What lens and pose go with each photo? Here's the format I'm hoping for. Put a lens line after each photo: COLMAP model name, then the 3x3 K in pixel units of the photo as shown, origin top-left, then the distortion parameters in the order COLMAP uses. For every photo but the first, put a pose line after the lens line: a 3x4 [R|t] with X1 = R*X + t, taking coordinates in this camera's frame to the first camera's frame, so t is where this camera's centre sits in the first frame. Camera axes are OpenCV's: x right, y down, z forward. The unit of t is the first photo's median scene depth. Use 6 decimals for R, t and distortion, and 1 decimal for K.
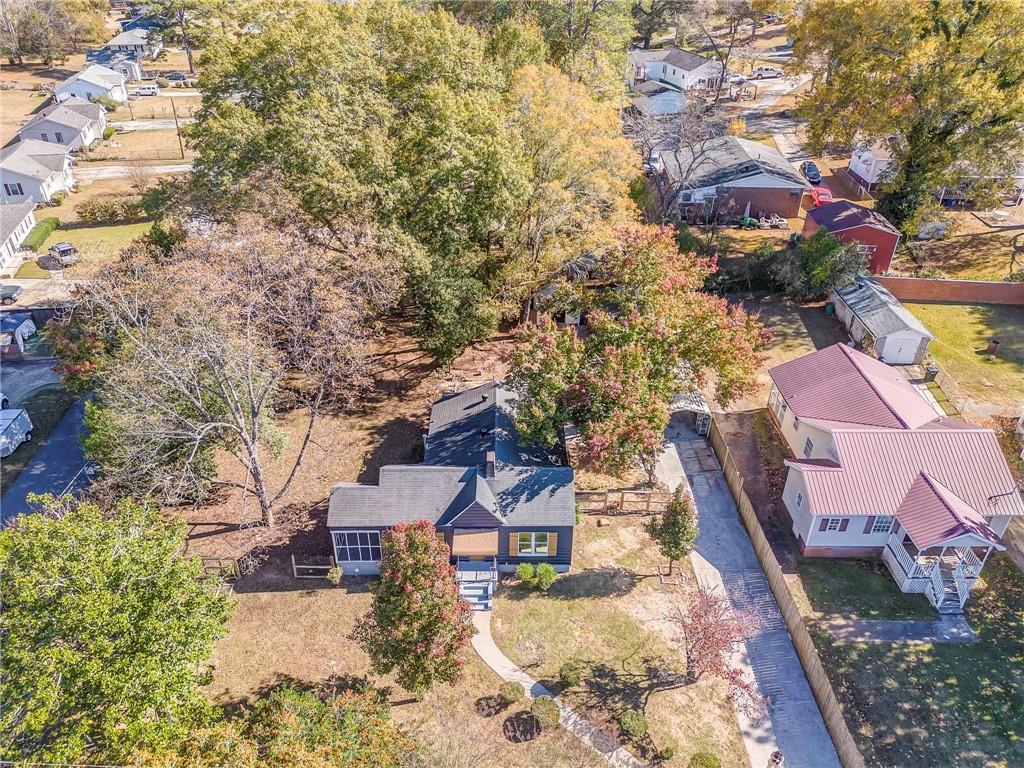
lens RADIAL K [[712.1, 0, 512.0], [0, 712.1, 384.0], [0, 0, 1]] dist [0.084818, -0.082896]
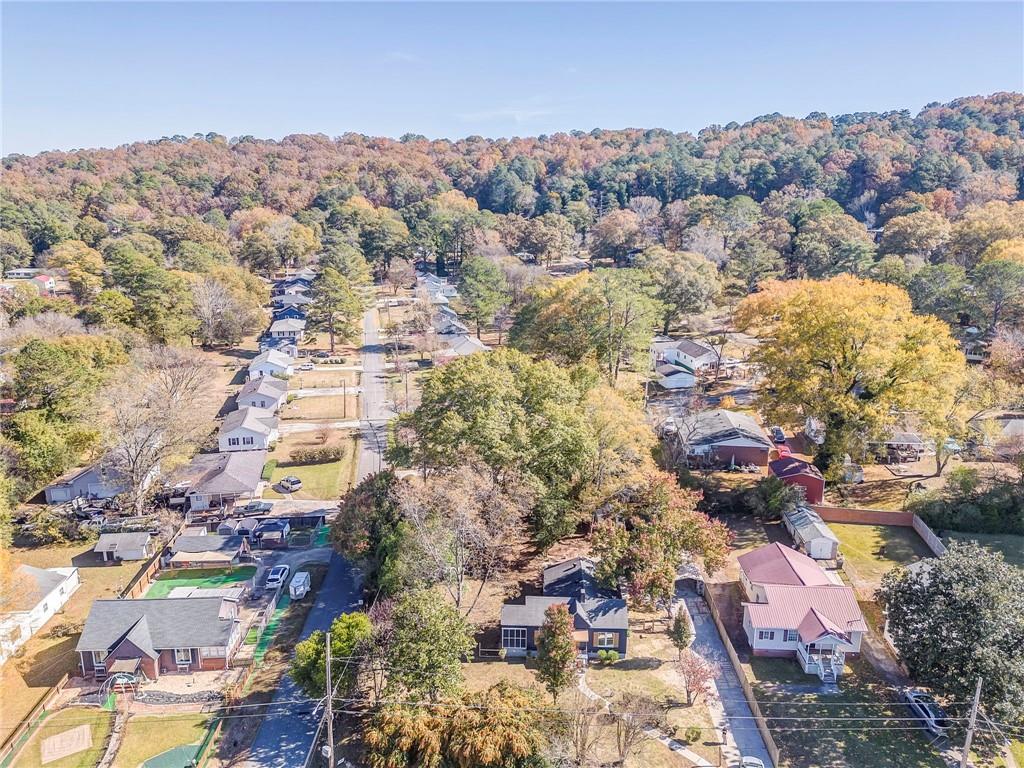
lens RADIAL K [[712.1, 0, 512.0], [0, 712.1, 384.0], [0, 0, 1]] dist [0.084818, -0.082896]
pose [[0.998685, 0.007777, -0.050682, -0.101568], [-0.023141, 0.950405, -0.310152, 0.139355], [0.045757, 0.310917, 0.949335, -0.824546]]
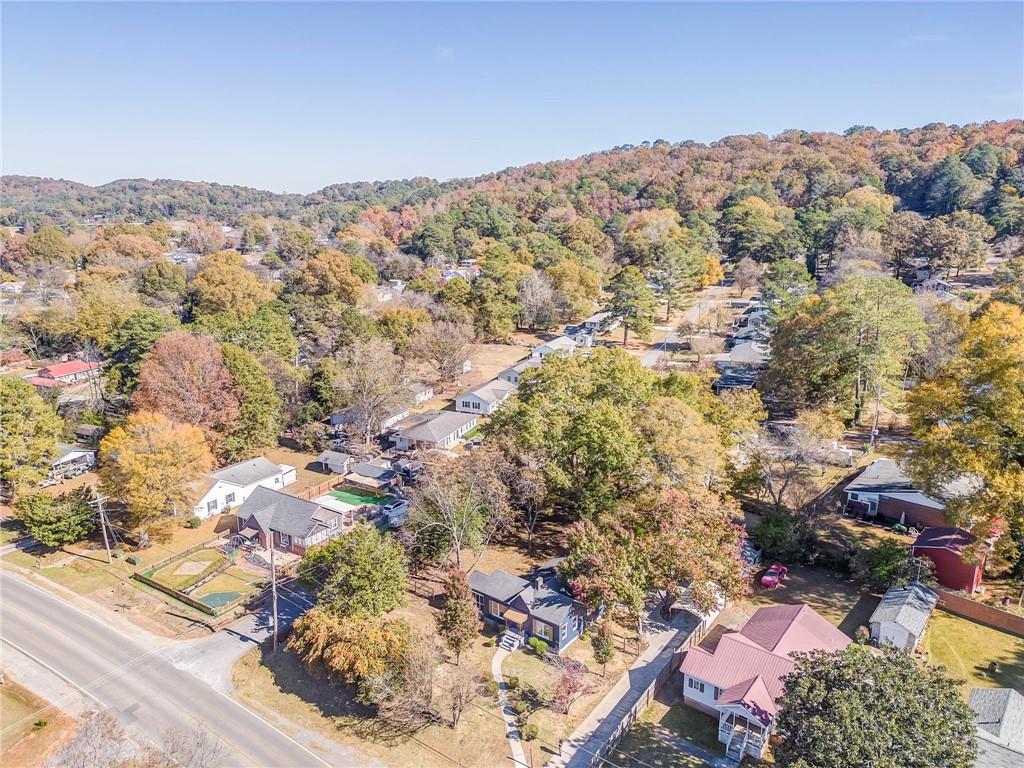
lens RADIAL K [[712.1, 0, 512.0], [0, 712.1, 384.0], [0, 0, 1]] dist [0.084818, -0.082896]
pose [[0.784024, 0.143564, -0.603901, 0.826053], [-0.325634, 0.923393, -0.203243, 0.024286], [0.528459, 0.355998, 0.770711, -0.621128]]
